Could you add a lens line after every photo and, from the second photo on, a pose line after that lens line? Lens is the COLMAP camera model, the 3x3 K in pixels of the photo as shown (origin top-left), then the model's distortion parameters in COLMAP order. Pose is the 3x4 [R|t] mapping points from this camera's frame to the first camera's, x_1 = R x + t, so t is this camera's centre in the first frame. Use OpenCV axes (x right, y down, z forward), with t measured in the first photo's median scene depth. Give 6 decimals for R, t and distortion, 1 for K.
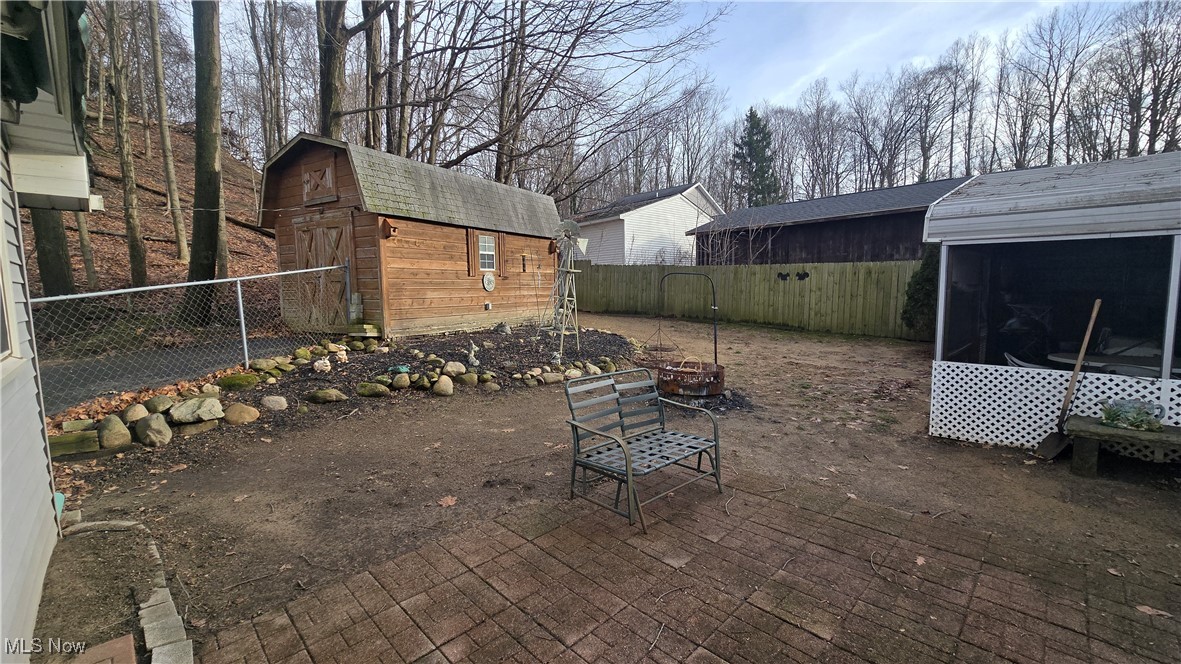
lens RADIAL K [[480.4, 0, 590.1], [0, 480.4, 335.3], [0, 0, 1]] dist [0.000236, 0.001593]
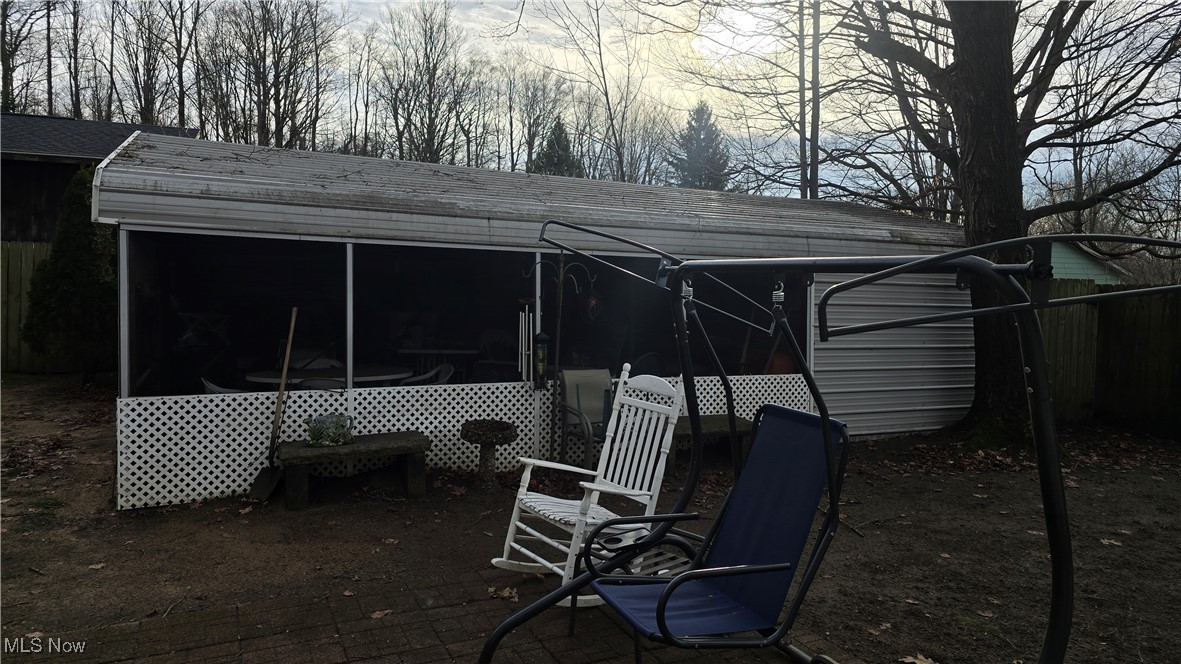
lens RADIAL K [[811.3, 0, 590.1], [0, 811.3, 330.9], [0, 0, 1]] dist [0.004722, -0.002380]
pose [[0.341814, -0.032522, 0.939205, -0.134304], [0.071316, 0.997417, 0.008584, -0.004401], [-0.937058, 0.064046, 0.343250, -0.019262]]
